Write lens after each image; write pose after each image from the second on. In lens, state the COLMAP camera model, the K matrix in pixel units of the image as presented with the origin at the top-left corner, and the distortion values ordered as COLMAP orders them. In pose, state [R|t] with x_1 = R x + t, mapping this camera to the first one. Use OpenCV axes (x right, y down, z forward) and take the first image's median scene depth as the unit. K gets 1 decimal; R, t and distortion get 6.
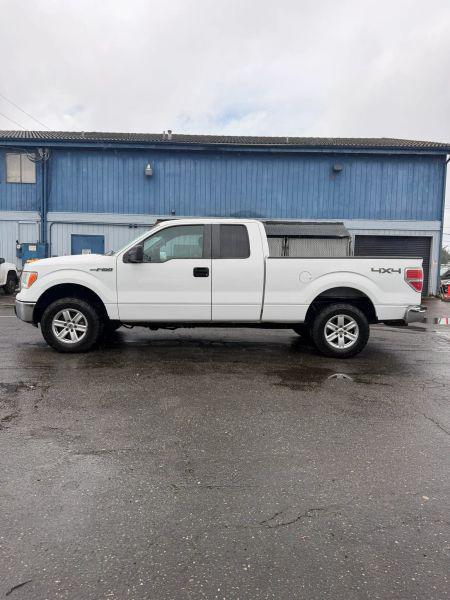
lens RADIAL K [[431.6, 0, 228.2], [0, 431.6, 302.4], [0, 0, 1]] dist [0.007625, -0.003799]
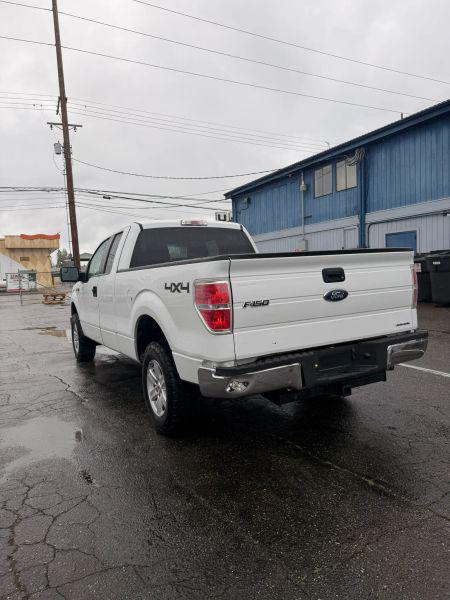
lens RADIAL K [[431.6, 0, 228.2], [0, 431.6, 302.4], [0, 0, 1]] dist [0.007625, -0.003799]
pose [[0.432692, 0.017824, -0.901366, 0.317272], [-0.009590, 0.999839, 0.015168, -0.023903], [0.901491, 0.002080, 0.432793, 0.310156]]
